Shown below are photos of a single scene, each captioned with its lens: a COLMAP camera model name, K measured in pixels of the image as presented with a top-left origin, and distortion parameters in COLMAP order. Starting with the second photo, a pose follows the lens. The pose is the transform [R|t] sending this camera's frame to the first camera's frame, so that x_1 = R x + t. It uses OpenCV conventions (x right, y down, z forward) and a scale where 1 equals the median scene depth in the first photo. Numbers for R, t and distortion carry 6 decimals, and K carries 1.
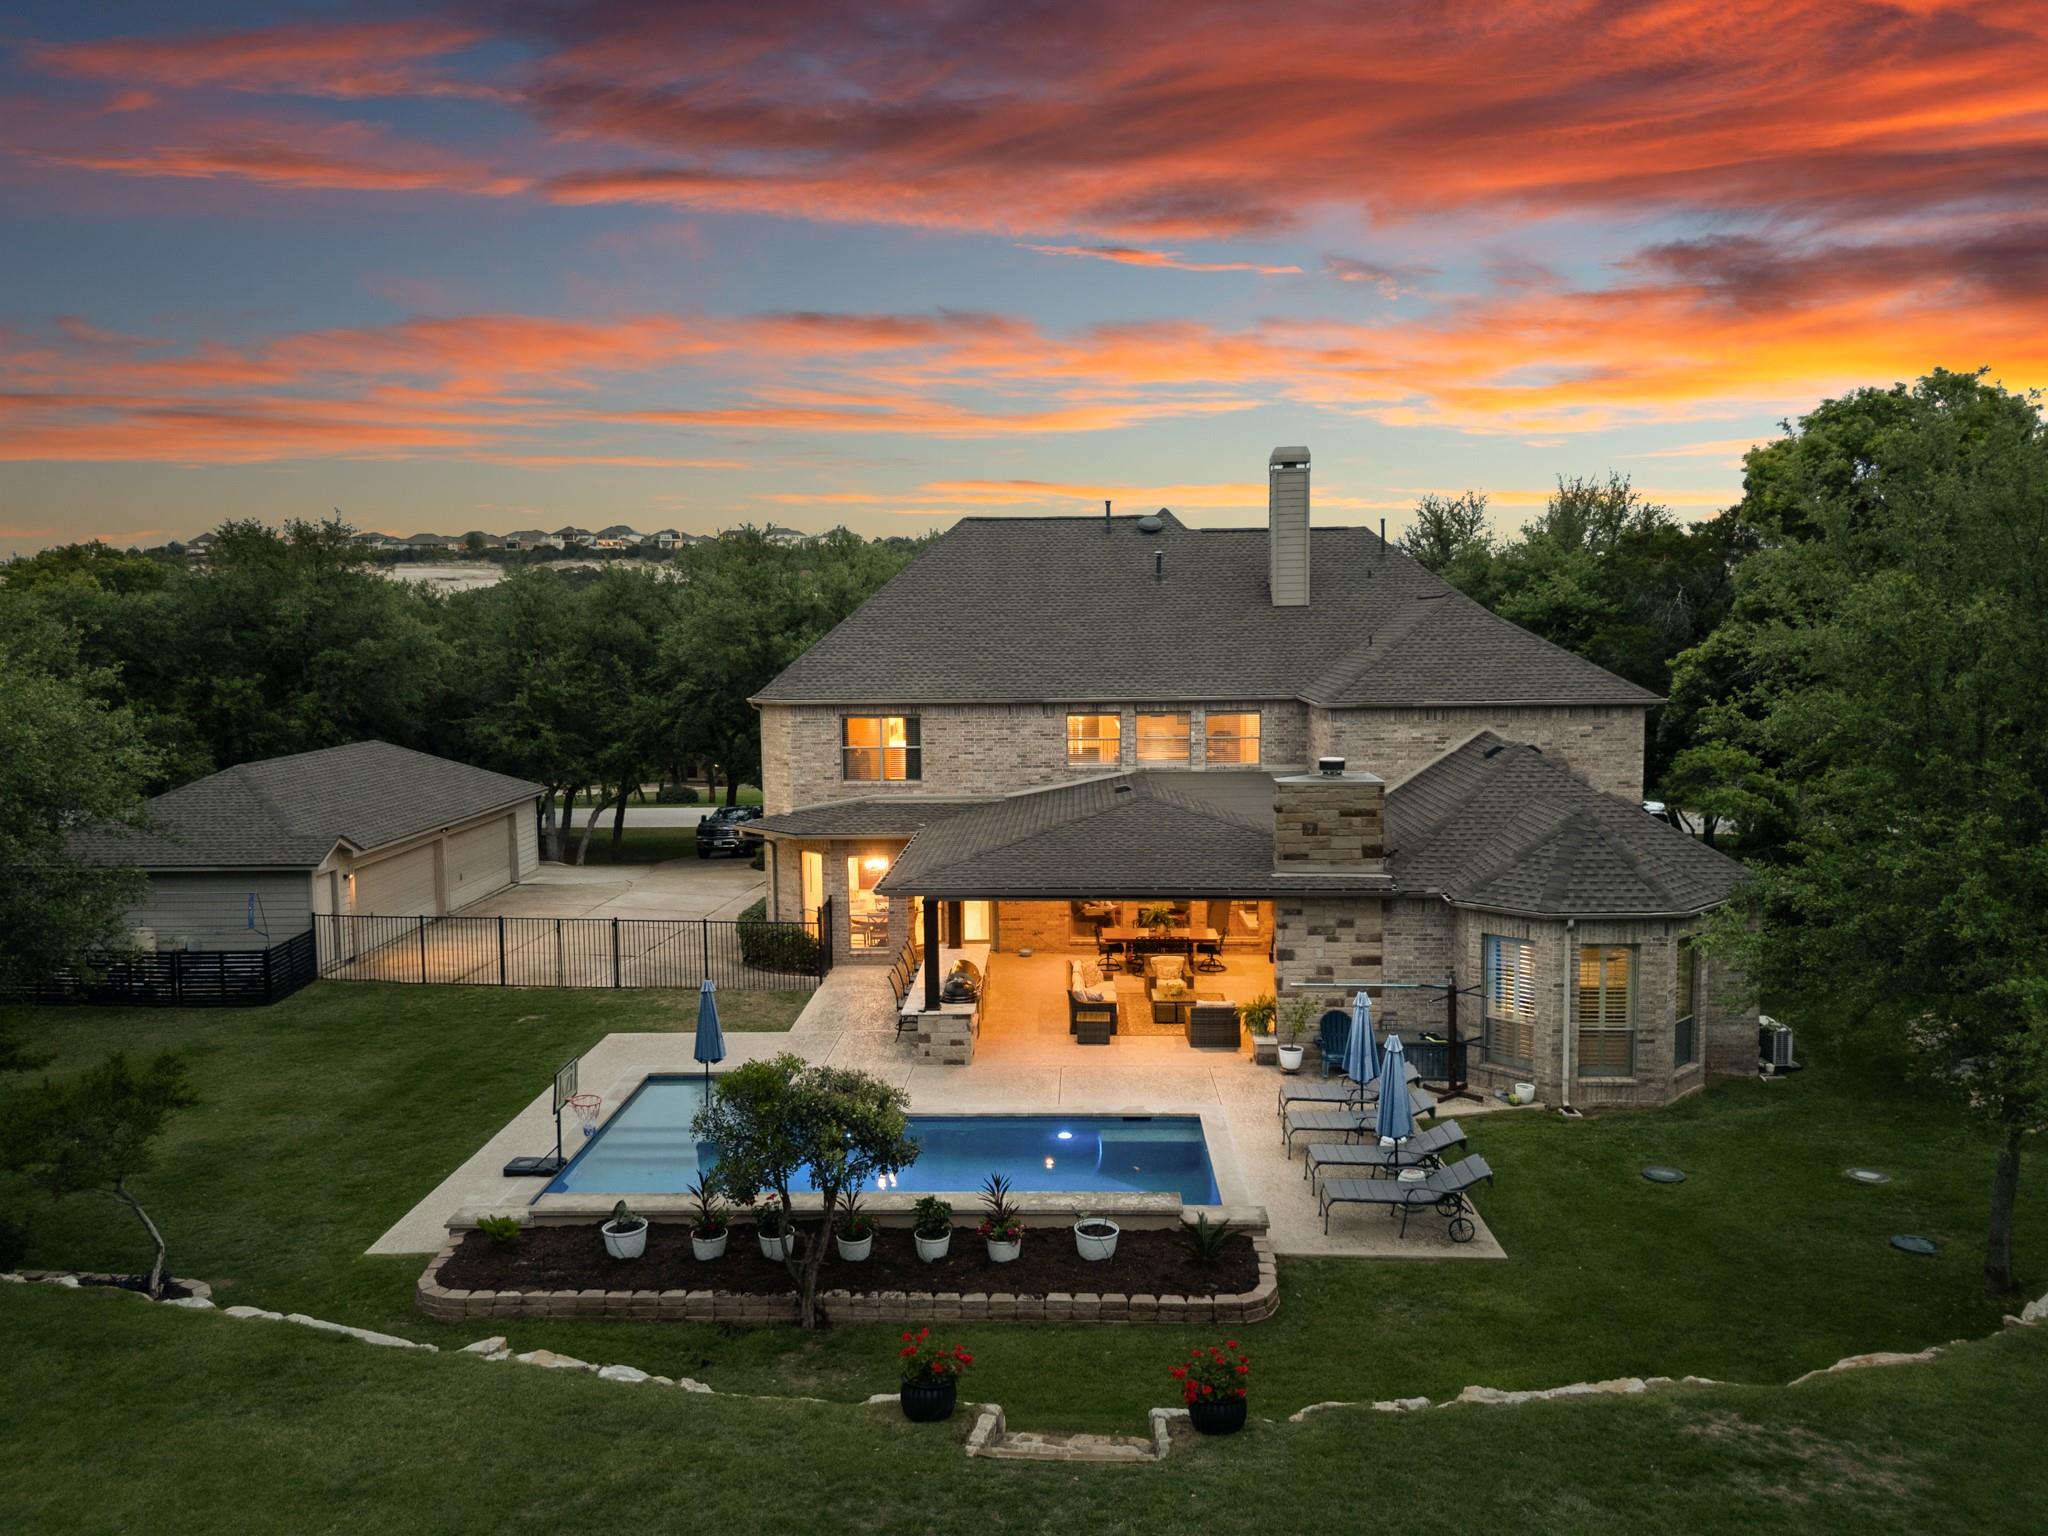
lens RADIAL K [[1505.3, 0, 1024.0], [0, 1505.3, 768.0], [0, 0, 1]] dist [0.091203, -0.112772]
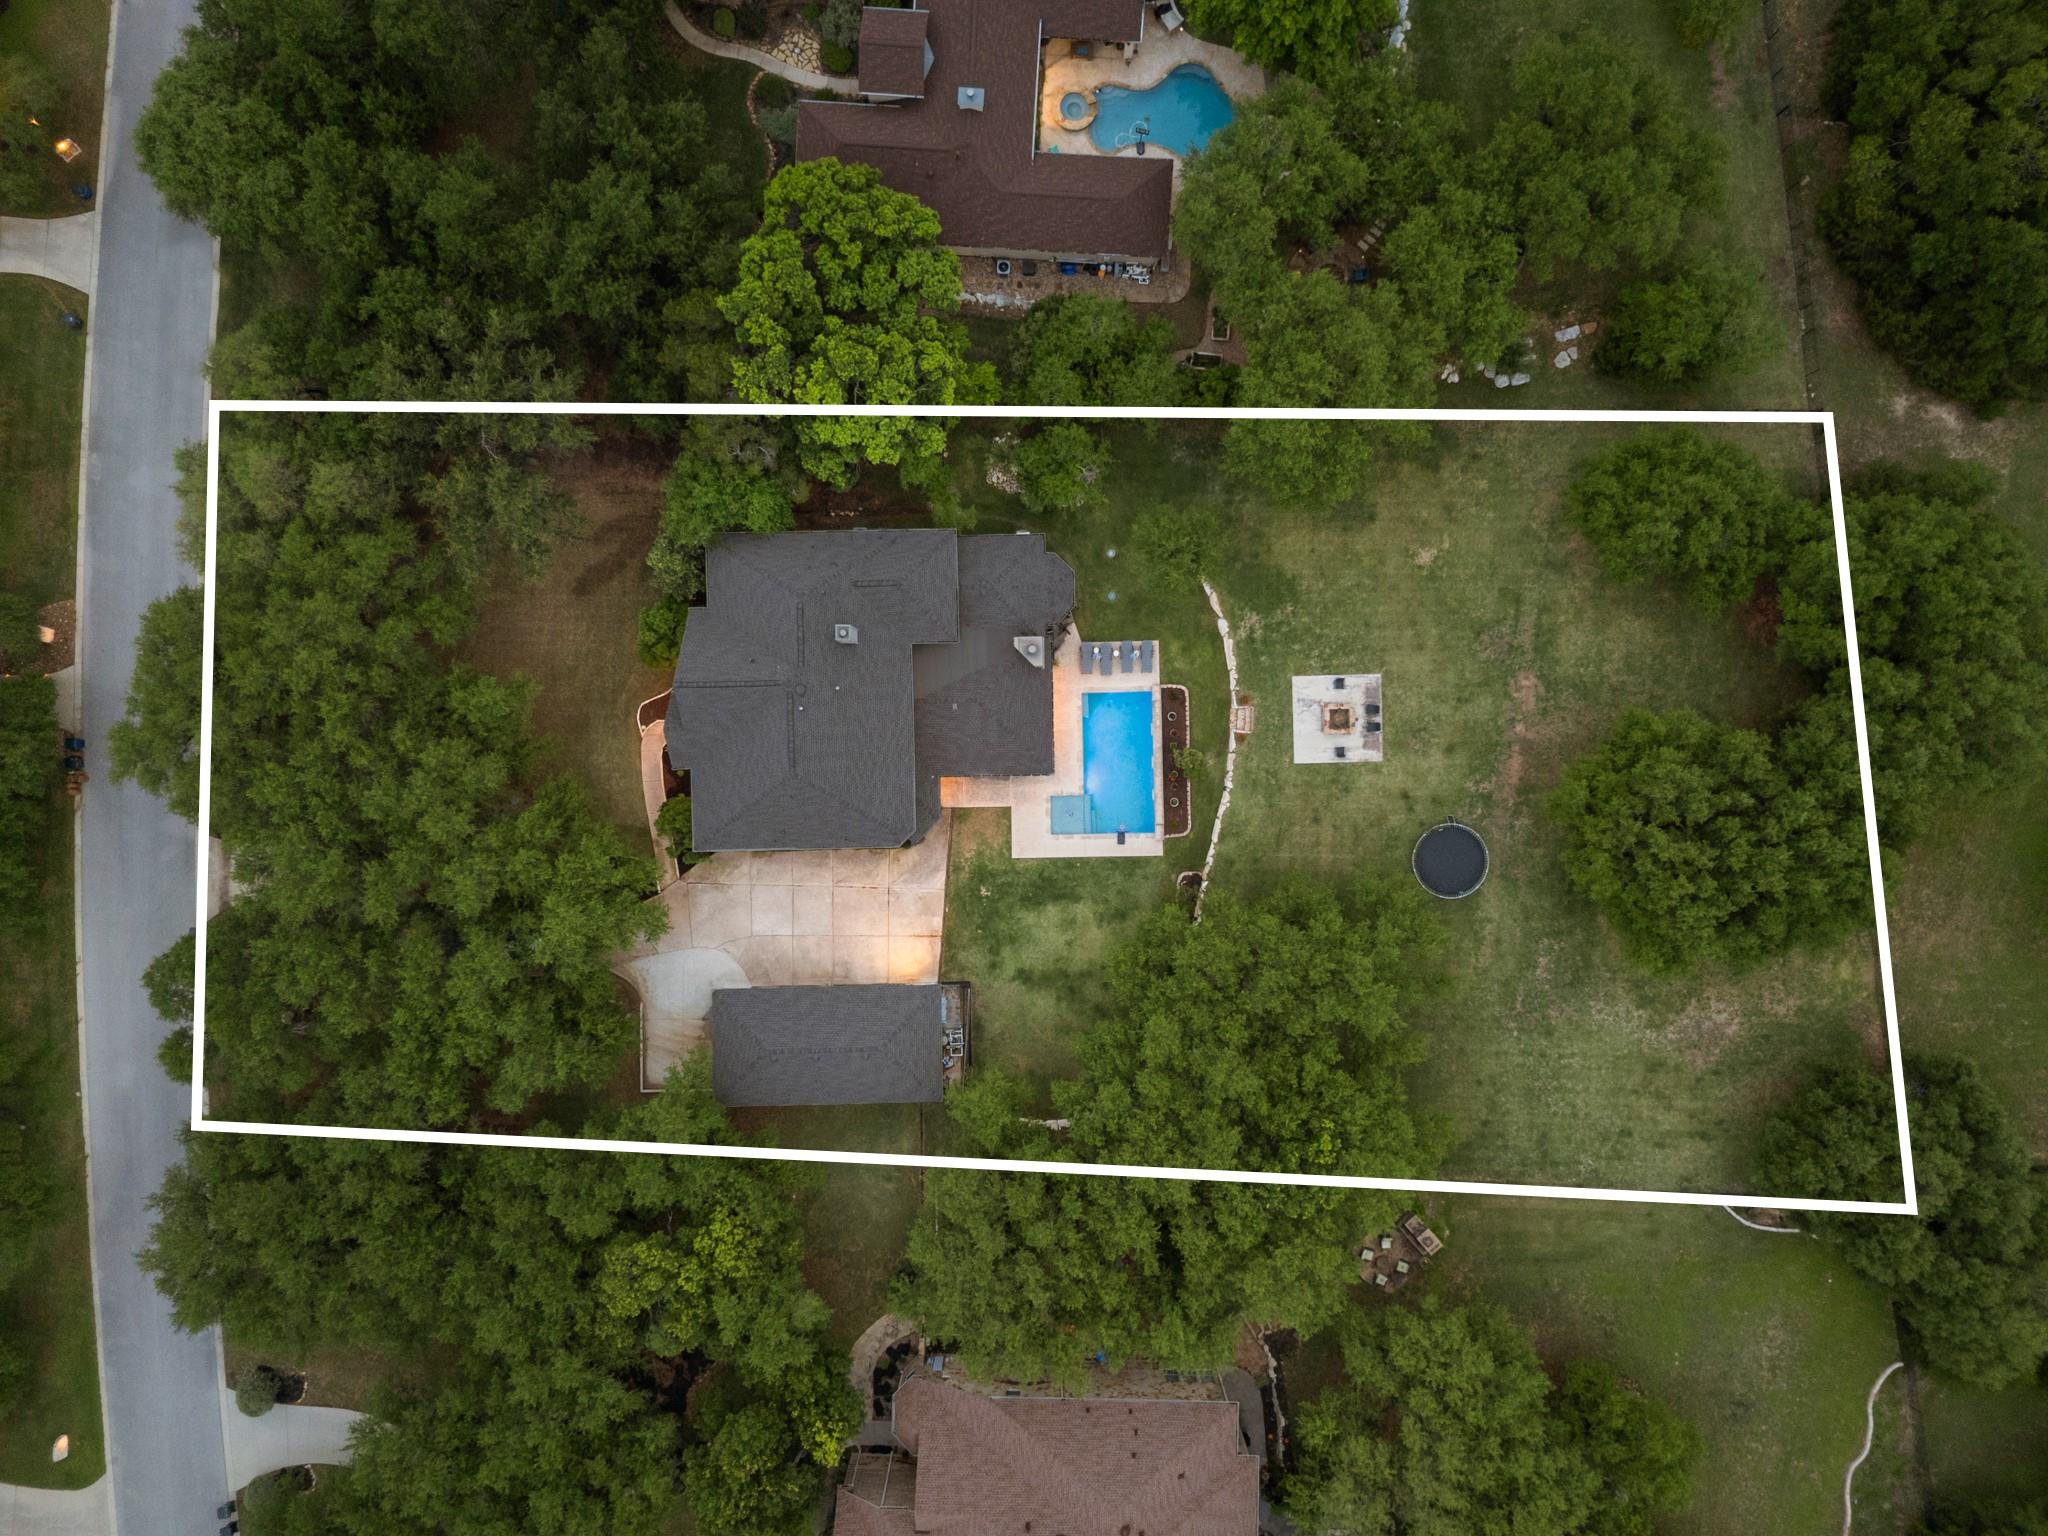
lens RADIAL K [[1505.3, 0, 1024.0], [0, 1505.3, 768.0], [0, 0, 1]] dist [0.091203, -0.112772]
pose [[-0.055131, -0.998403, -0.012345, -0.028107], [0.118050, -0.018794, 0.992830, -3.568845], [-0.991476, 0.053278, 0.118898, 0.613861]]
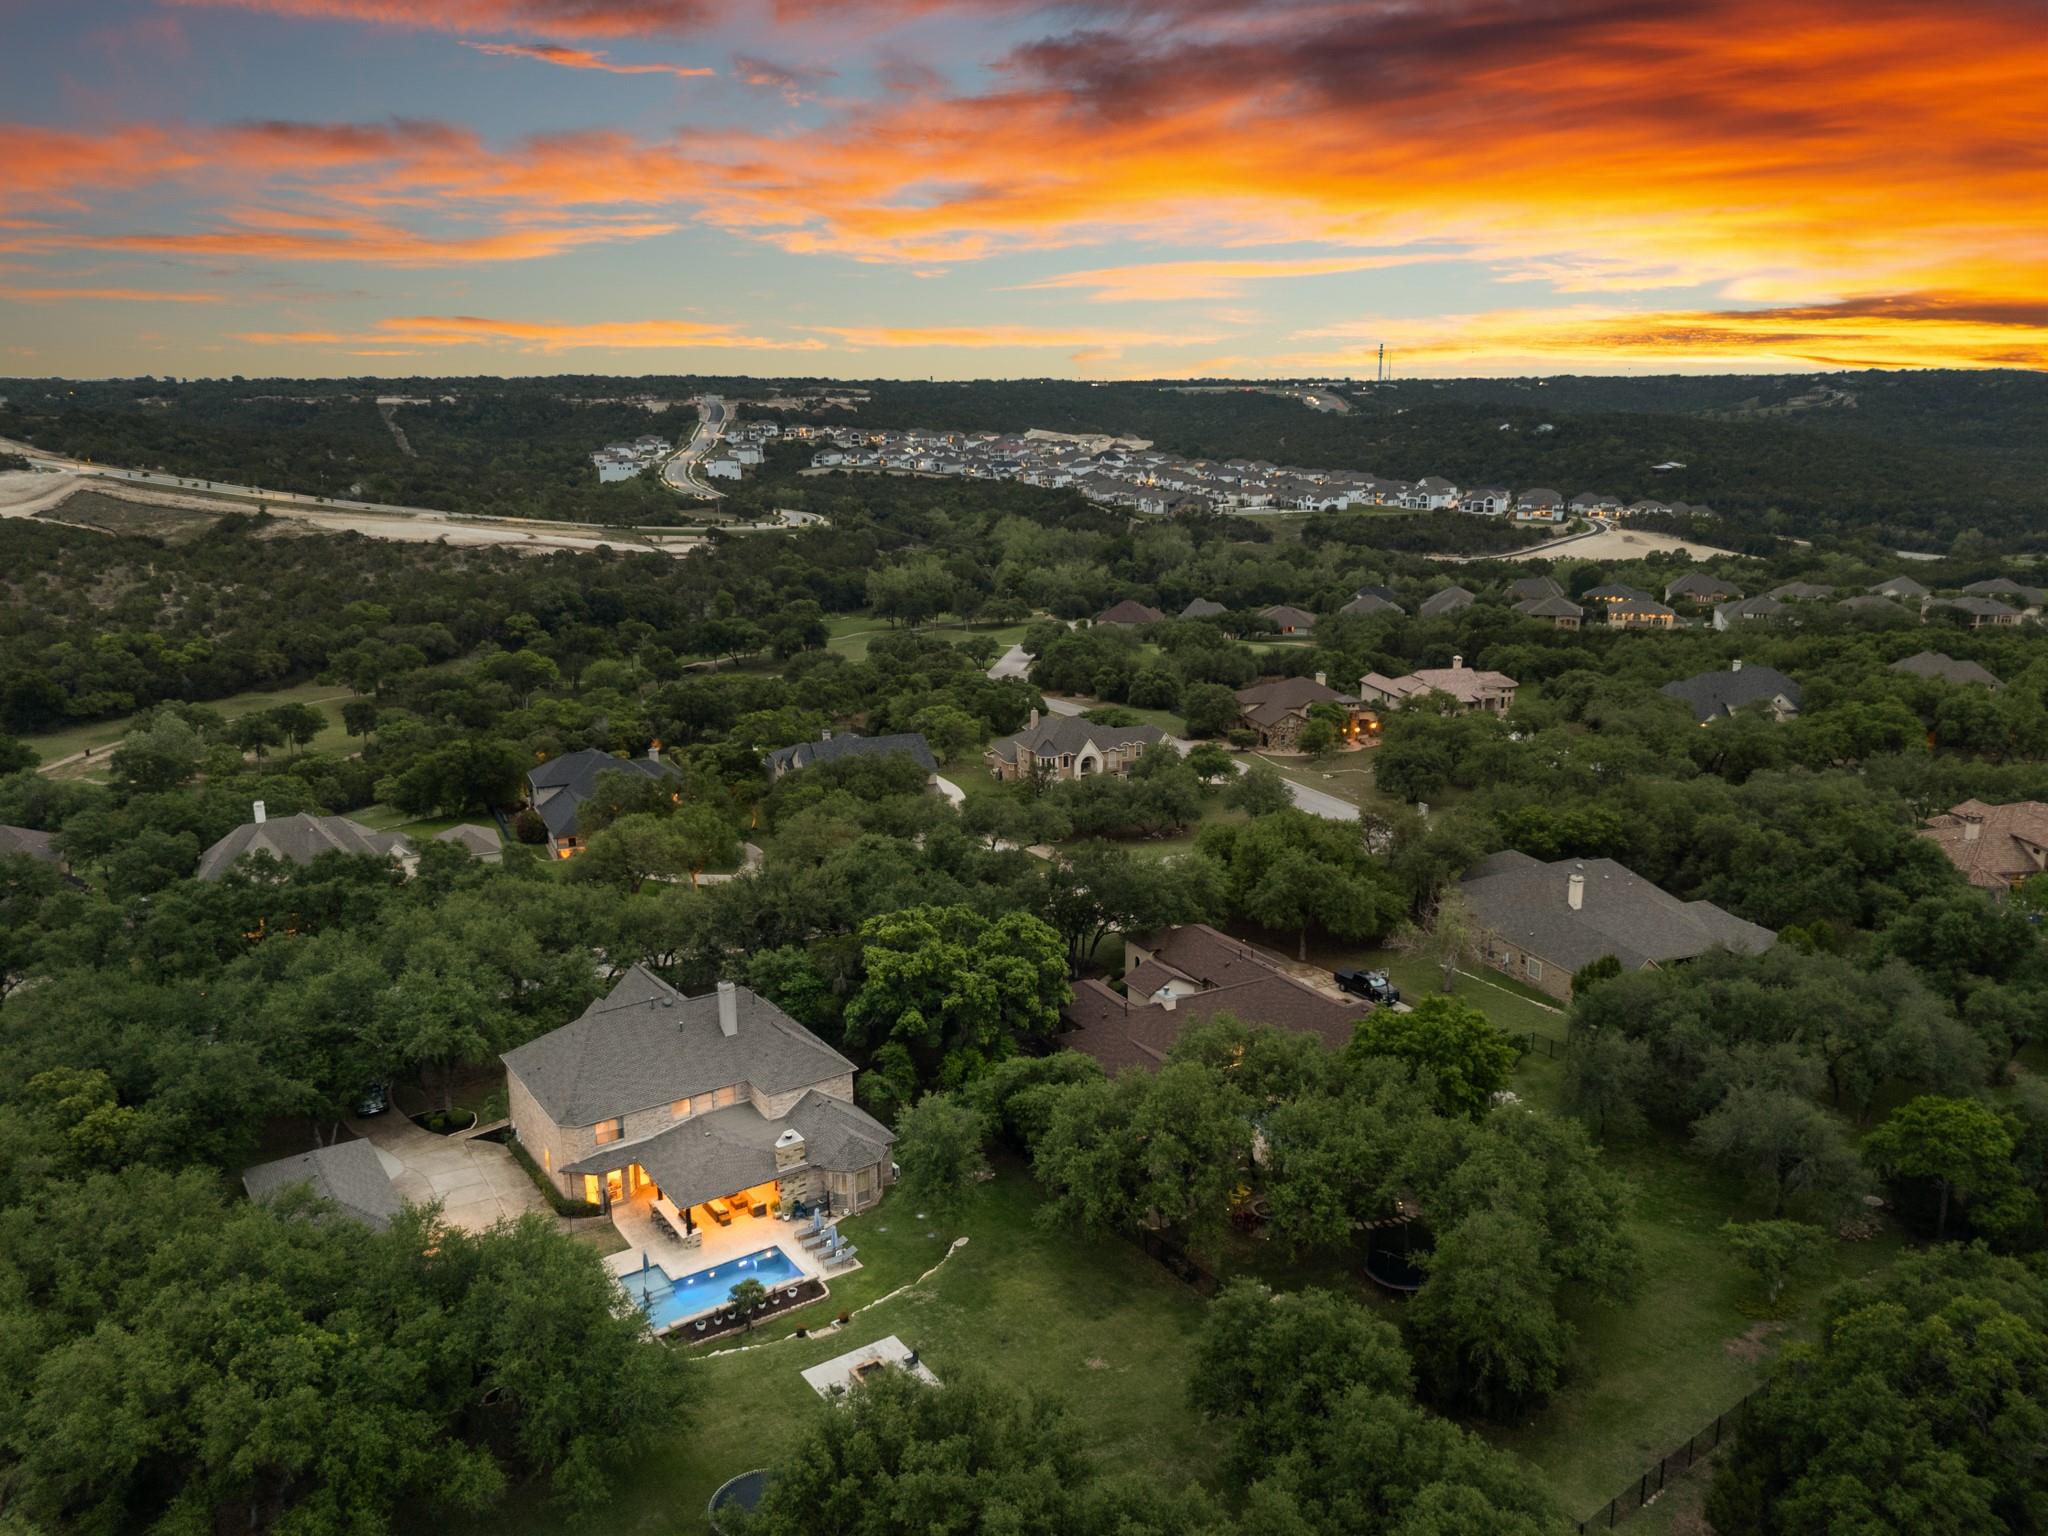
lens RADIAL K [[1505.3, 0, 1024.0], [0, 1505.3, 768.0], [0, 0, 1]] dist [0.091203, -0.112772]
pose [[0.813005, -0.132308, 0.567025, -1.320515], [0.055625, 0.987035, 0.150557, -1.428028], [-0.579594, -0.090863, 0.809824, -2.266451]]
